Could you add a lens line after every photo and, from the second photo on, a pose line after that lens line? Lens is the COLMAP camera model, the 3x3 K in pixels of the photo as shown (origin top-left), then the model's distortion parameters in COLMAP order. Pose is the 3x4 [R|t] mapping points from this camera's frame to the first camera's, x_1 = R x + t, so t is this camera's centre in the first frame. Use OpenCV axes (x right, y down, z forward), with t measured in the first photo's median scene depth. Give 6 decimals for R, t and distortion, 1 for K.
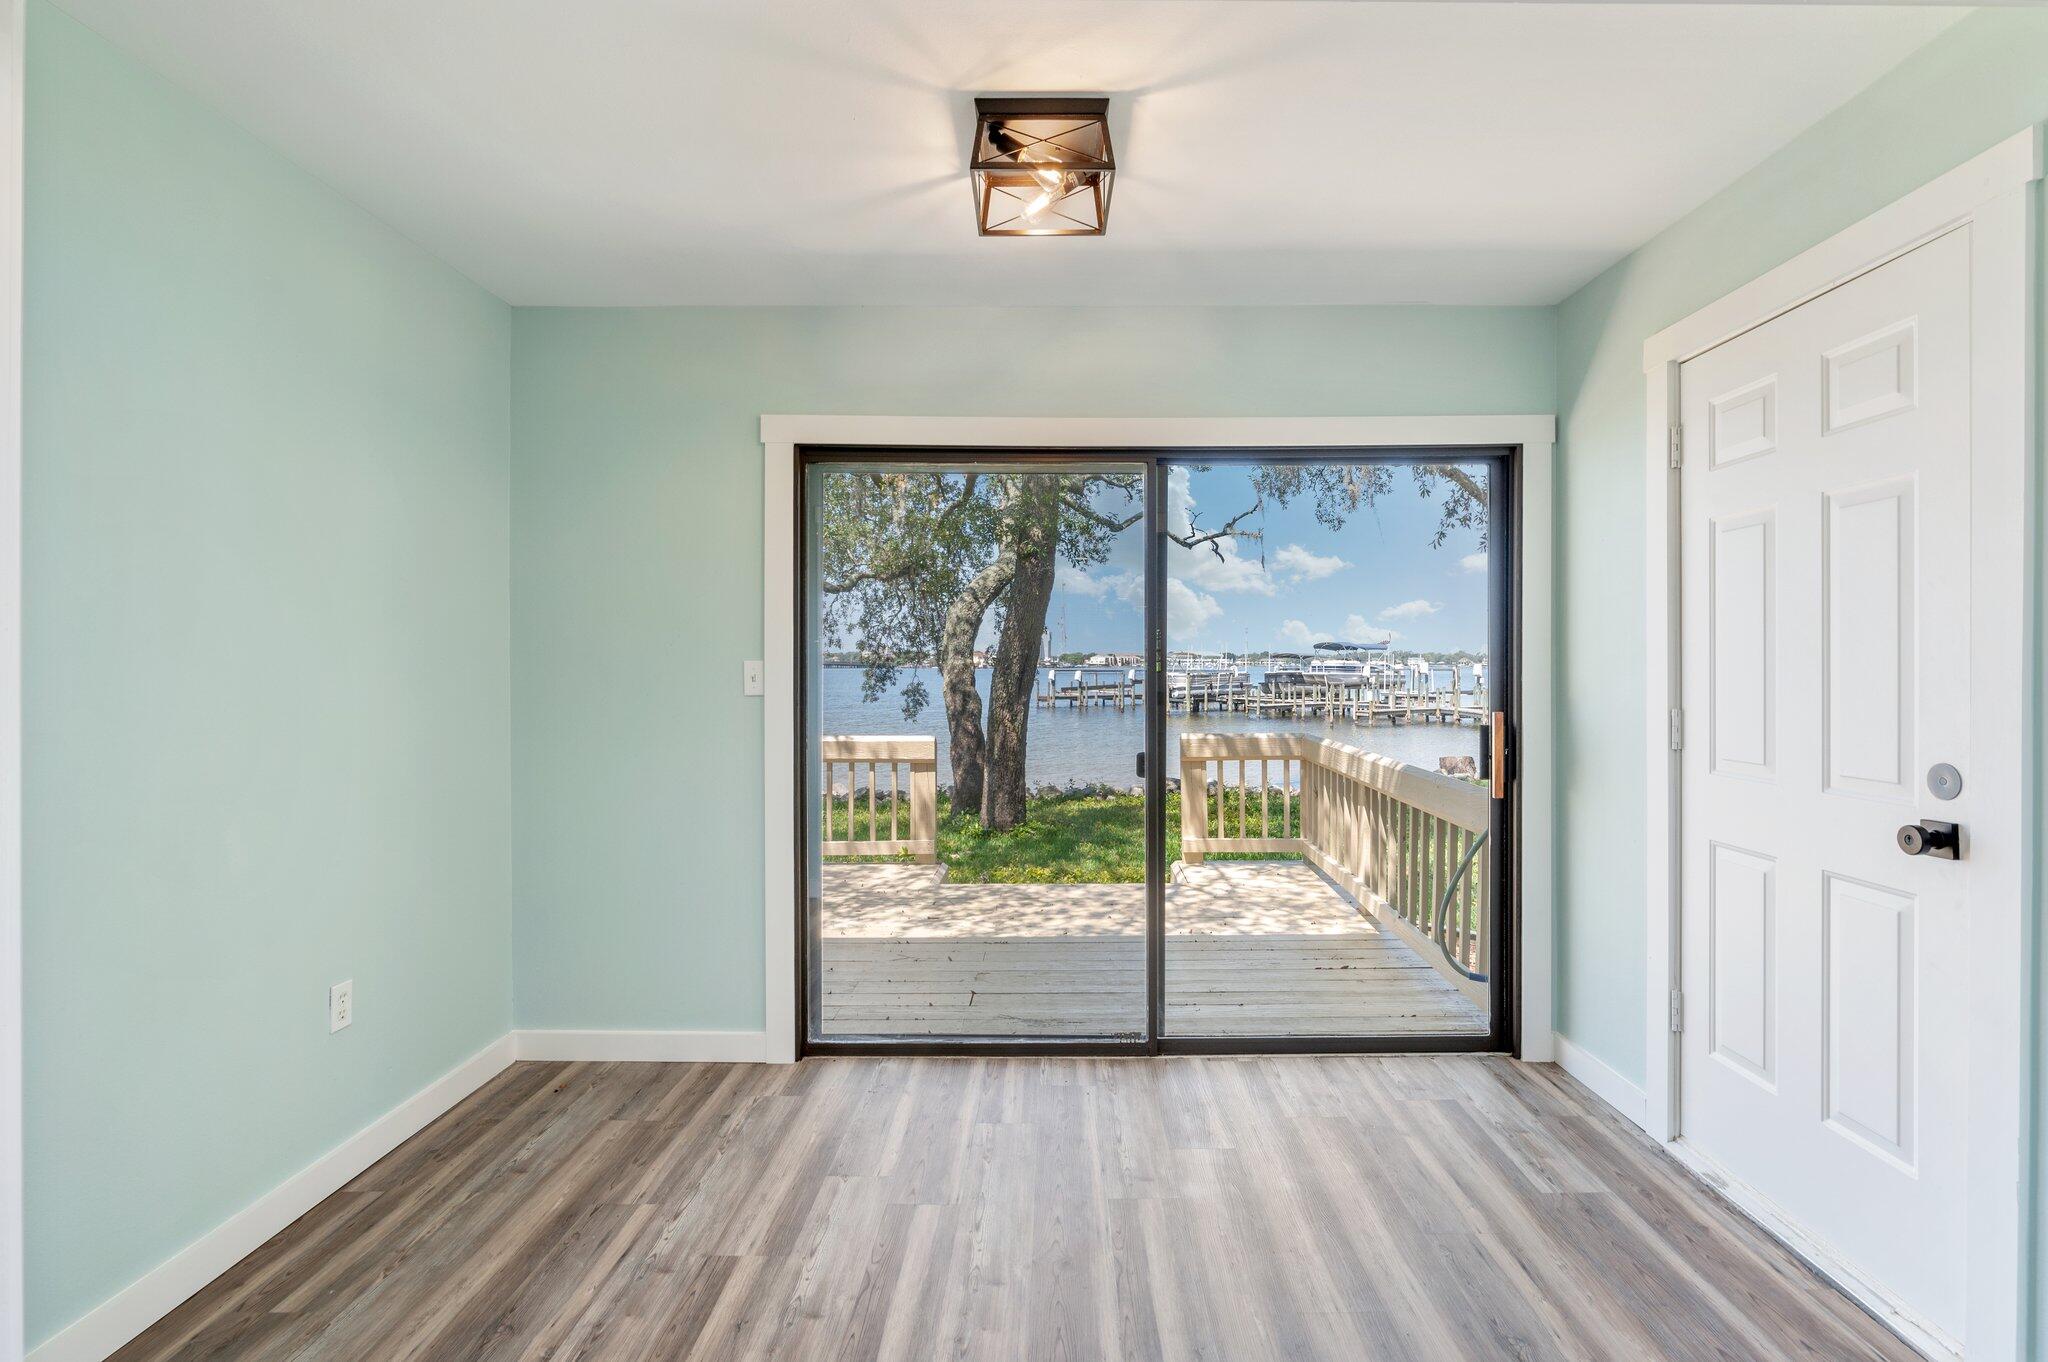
lens RADIAL K [[937.3, 0, 1111.0], [0, 937.3, 665.7], [0, 0, 1]] dist [-0.014704, -0.000106]
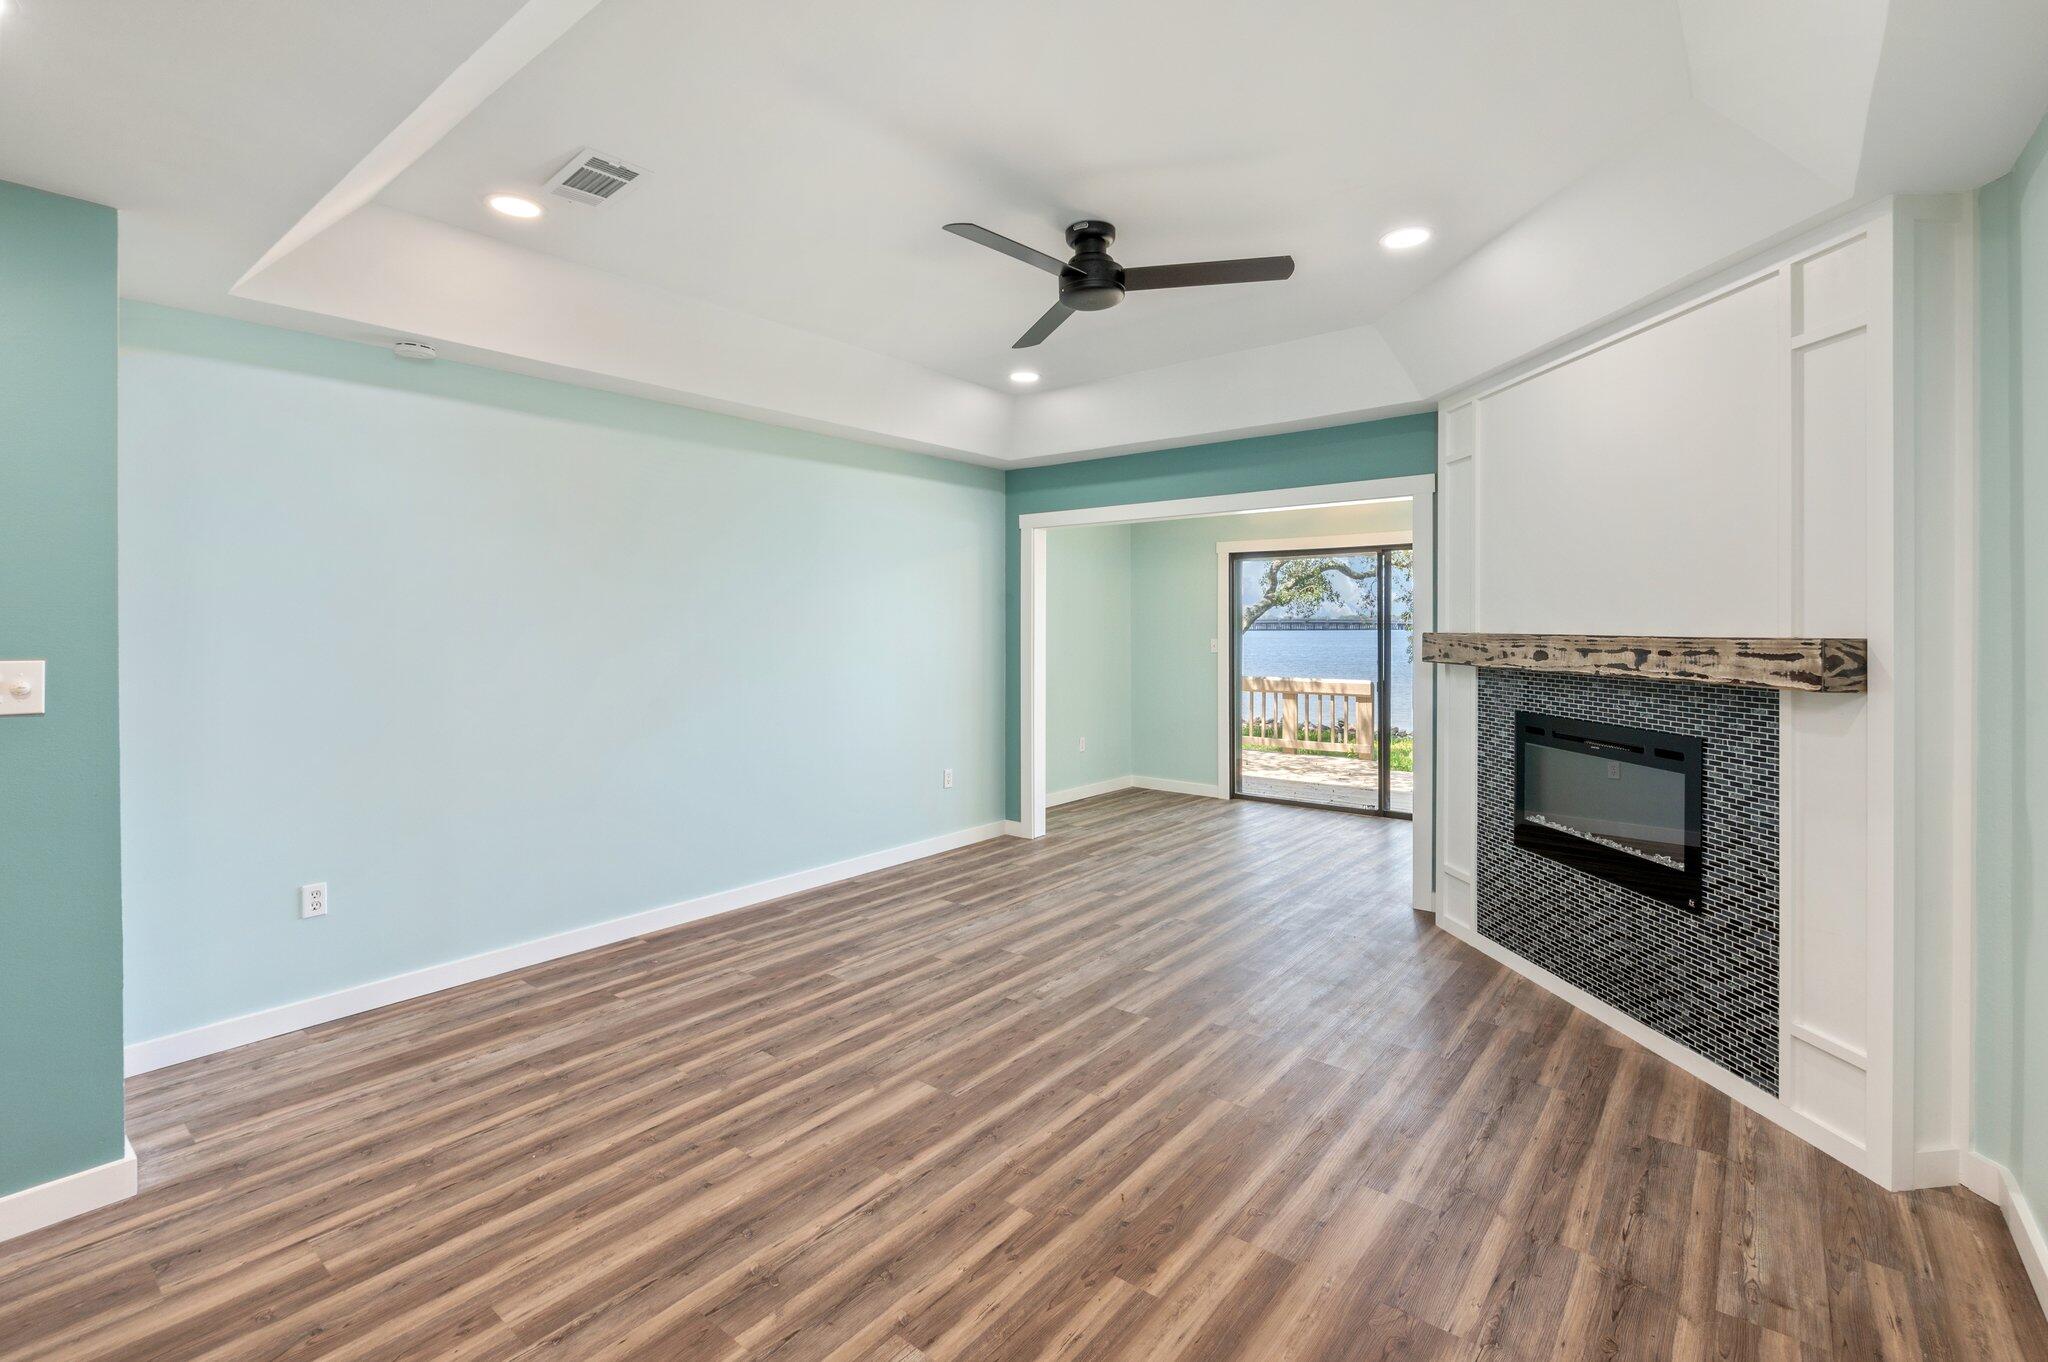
lens RADIAL K [[918.8, 0, 1020.4], [0, 918.8, 632.5], [0, 0, 1]] dist [-0.001559, -0.000297]
pose [[0.741608, -0.000088, -0.670834, 0.230135], [0.004658, 0.999977, 0.005018, -0.009765], [0.670817, -0.006846, 0.741591, -0.309029]]
